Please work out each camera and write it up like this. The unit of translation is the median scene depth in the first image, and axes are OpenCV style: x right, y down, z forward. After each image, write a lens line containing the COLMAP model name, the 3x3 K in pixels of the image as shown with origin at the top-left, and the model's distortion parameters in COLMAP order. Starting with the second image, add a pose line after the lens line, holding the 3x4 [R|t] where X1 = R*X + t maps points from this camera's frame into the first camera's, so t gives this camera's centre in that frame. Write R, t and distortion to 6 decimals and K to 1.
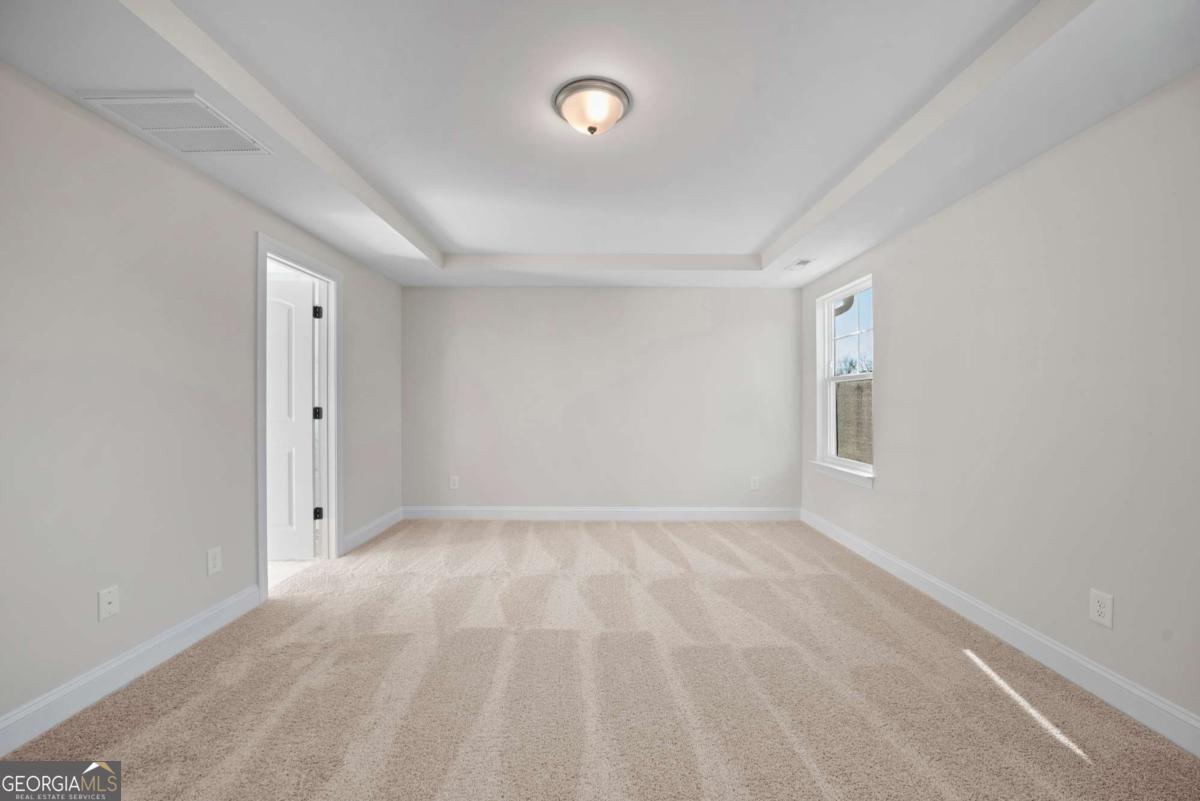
lens RADIAL K [[482.5, 0, 600.0], [0, 482.5, 400.5], [0, 0, 1]] dist [-0.031552, 0.000018]
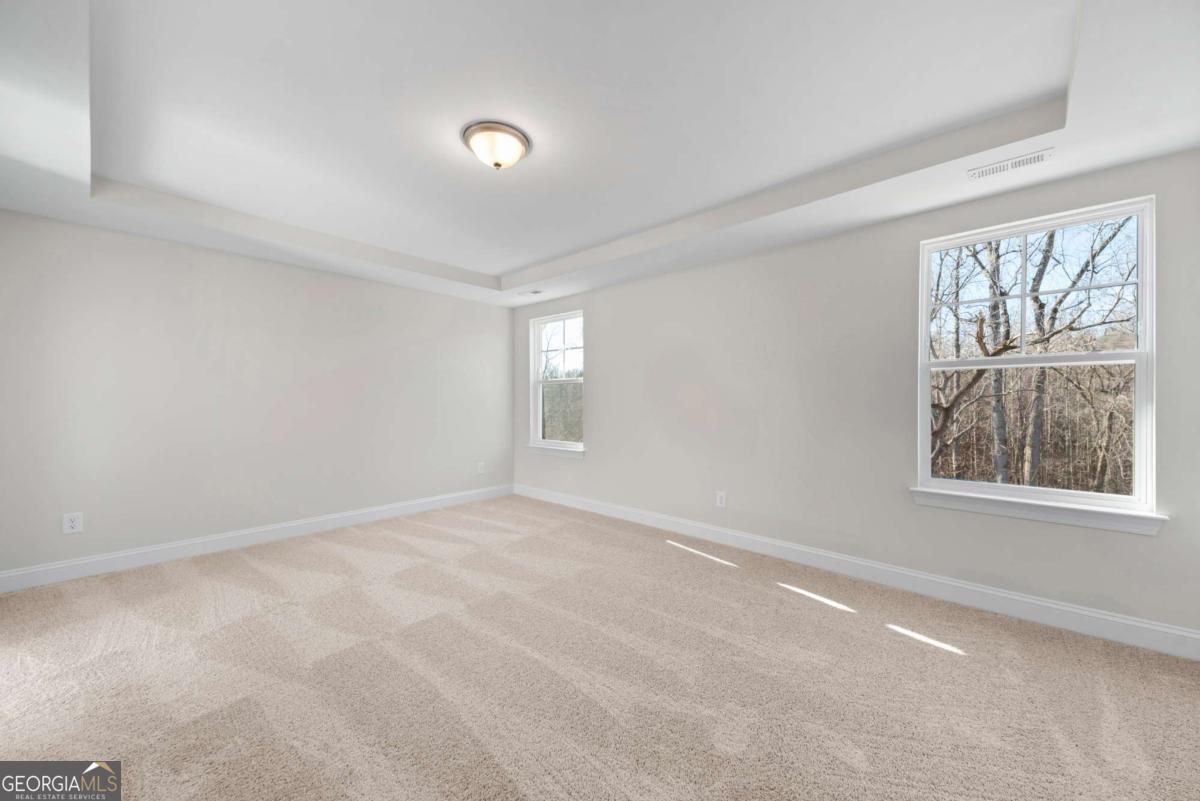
lens RADIAL K [[476.2, 0, 600.0], [0, 476.2, 400.5], [0, 0, 1]] dist [0.000257, -0.000233]
pose [[0.628637, -0.002782, 0.777694, -0.495839], [0.002989, 0.999995, 0.001160, 0.007097], [-0.777693, 0.001595, 0.628642, 0.050640]]
